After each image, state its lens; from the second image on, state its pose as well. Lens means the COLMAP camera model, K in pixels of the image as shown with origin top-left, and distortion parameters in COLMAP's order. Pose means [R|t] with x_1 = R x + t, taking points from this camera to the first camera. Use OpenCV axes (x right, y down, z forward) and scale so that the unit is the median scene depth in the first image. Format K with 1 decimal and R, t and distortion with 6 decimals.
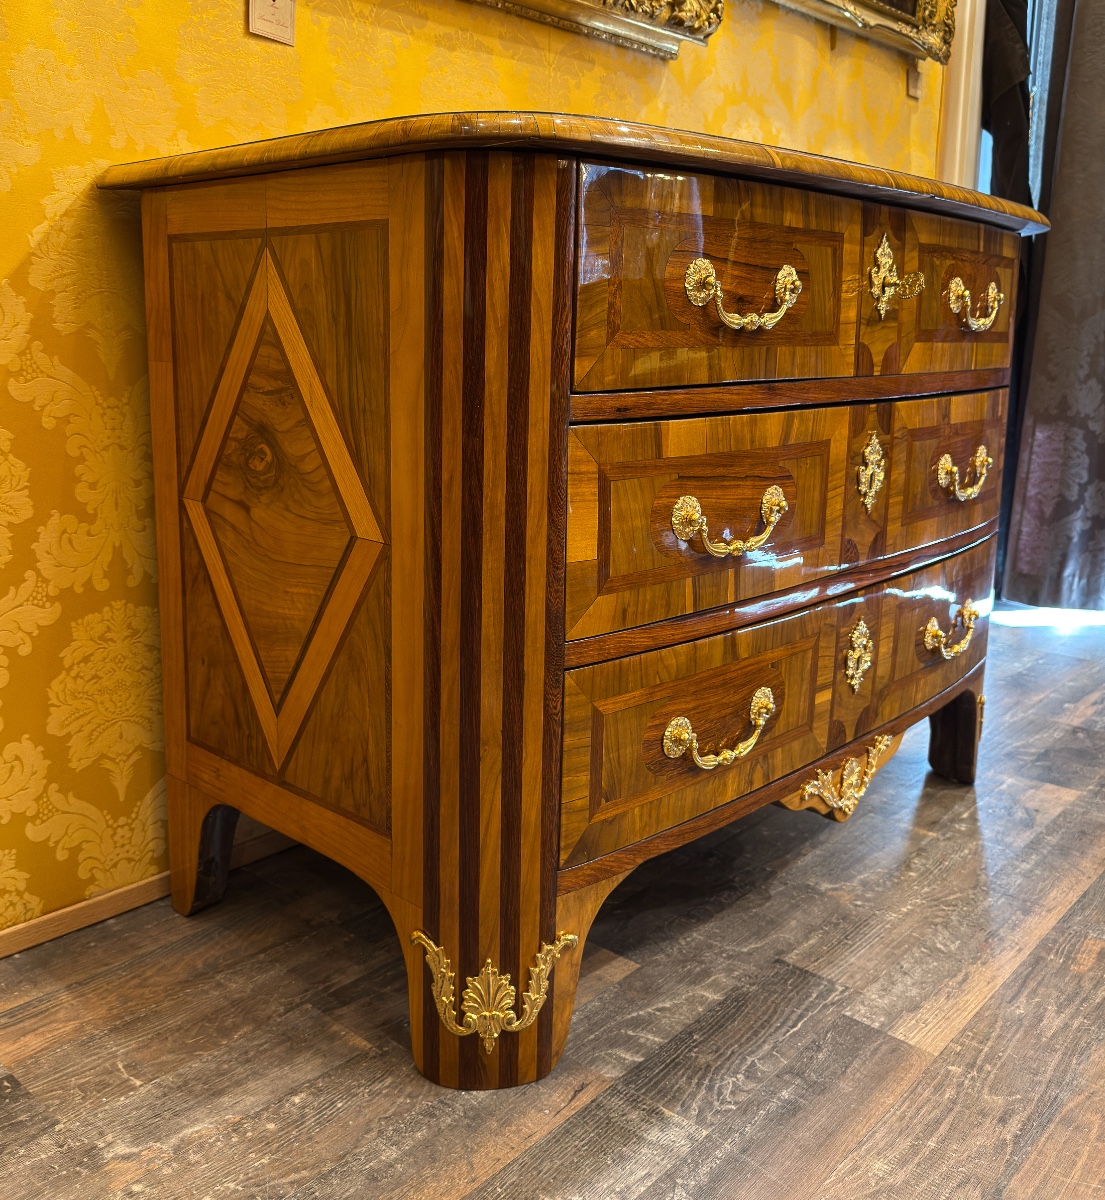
lens RADIAL K [[1170.2, 0, 510.4], [0, 1170.2, 521.0], [0, 0, 1]] dist [-0.011025, 0.000000]
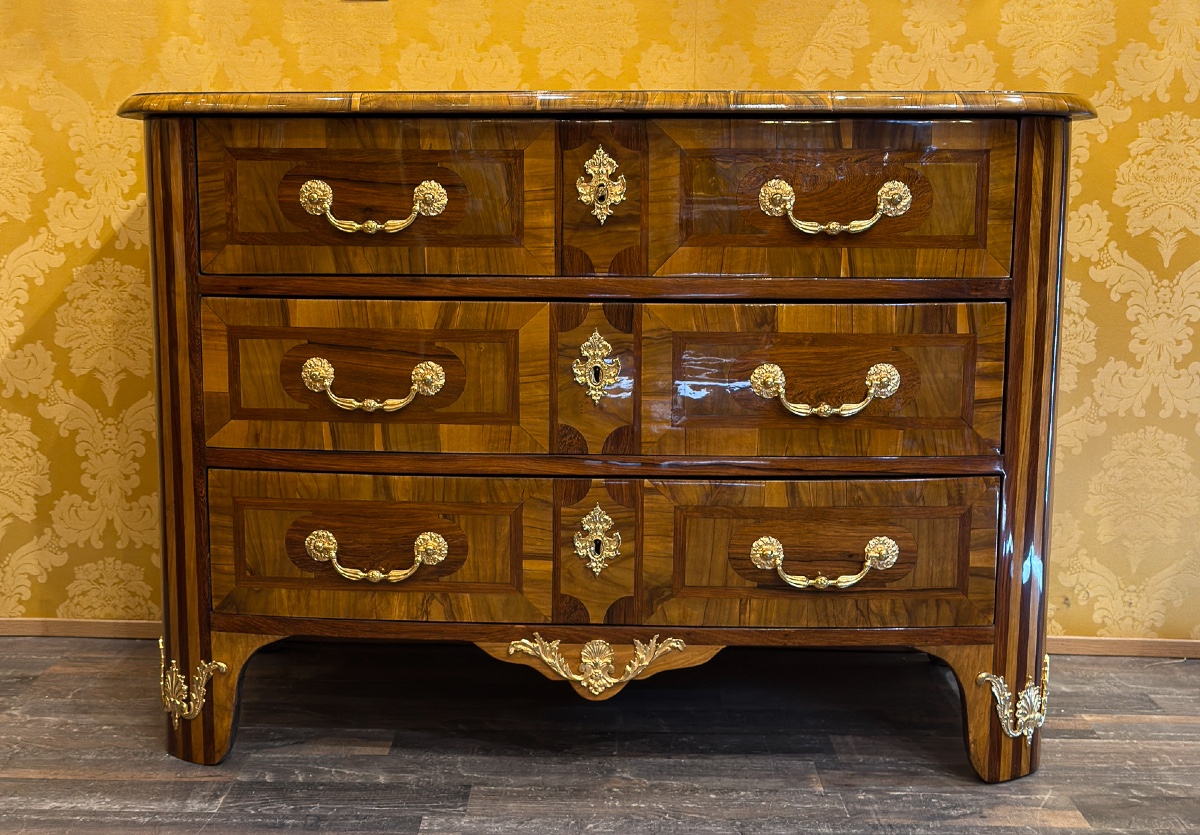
lens RADIAL K [[1657.4, 0, 555.9], [0, 1657.4, 432.1], [0, 0, 1]] dist [0.058737, 0.000000]
pose [[0.651161, 0.108709, -0.751114, 1.542899], [-0.123570, 0.991668, 0.036398, -0.035326], [0.748813, 0.069114, 0.659168, -0.024070]]
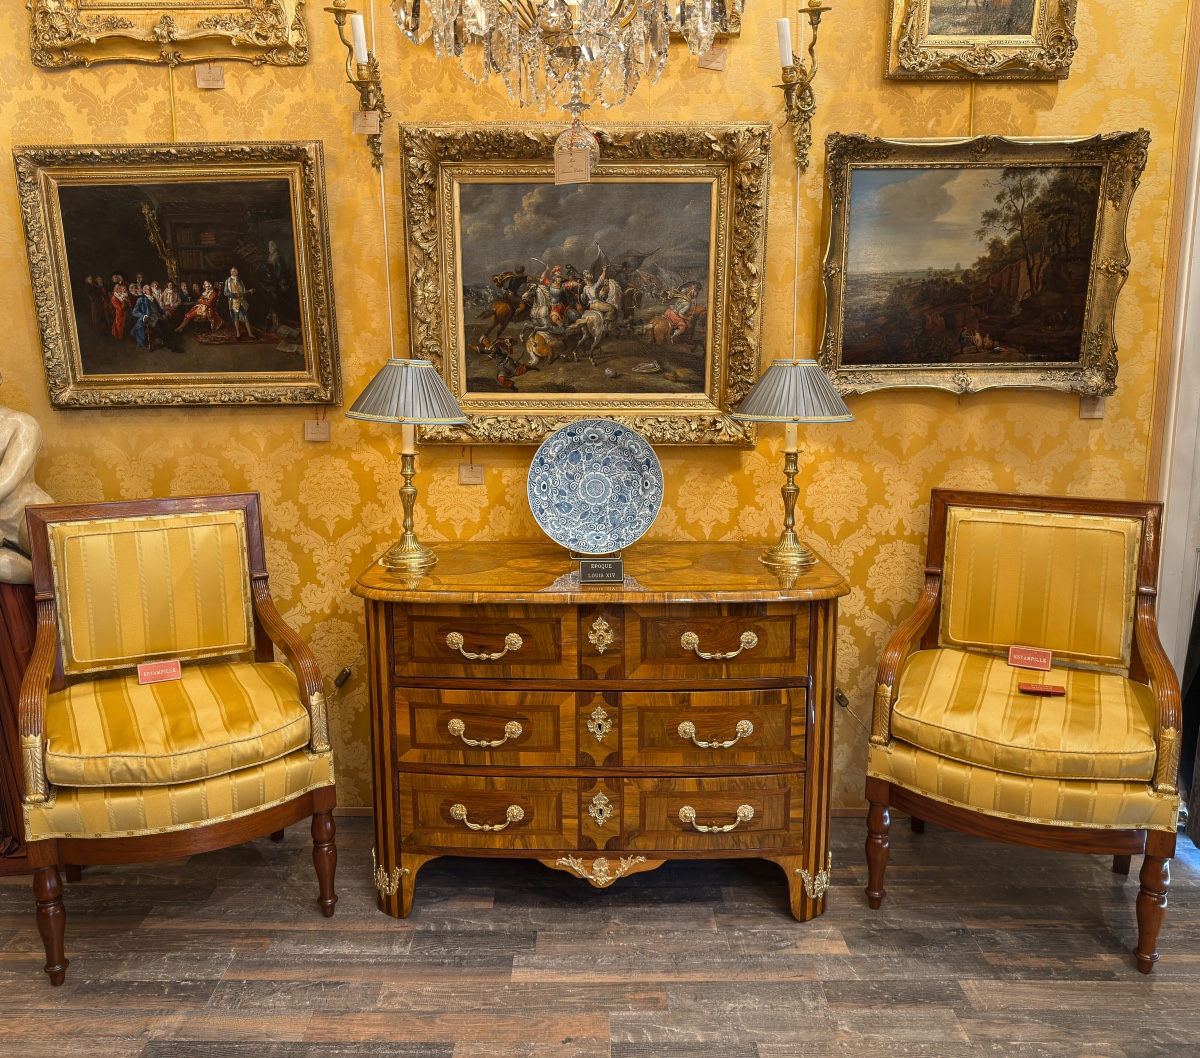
lens RADIAL K [[1034.1, 0, 589.7], [0, 1034.1, 532.1], [0, 0, 1]] dist [0.044753, -0.056548]
pose [[0.673094, 0.117600, -0.730147, 1.739490], [-0.112383, 0.992075, 0.056186, -0.522879], [0.730968, 0.044238, 0.680976, -0.314036]]
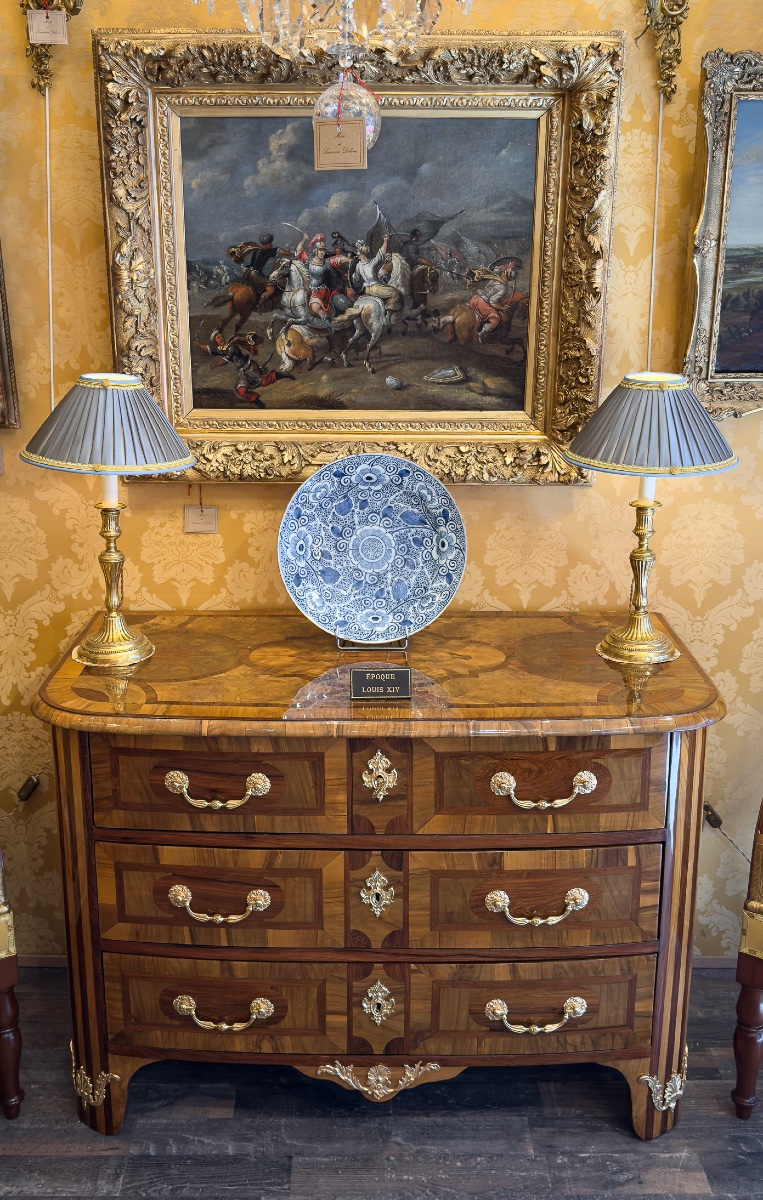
lens RADIAL K [[1287.3, 0, 374.6], [0, 1287.3, 572.4], [0, 0, 1]] dist [0.004701, 0.000000]
pose [[0.679800, 0.179108, -0.711191, 1.535737], [-0.116087, 0.983774, 0.136793, -0.734524], [0.724152, -0.010432, 0.689561, -0.164533]]
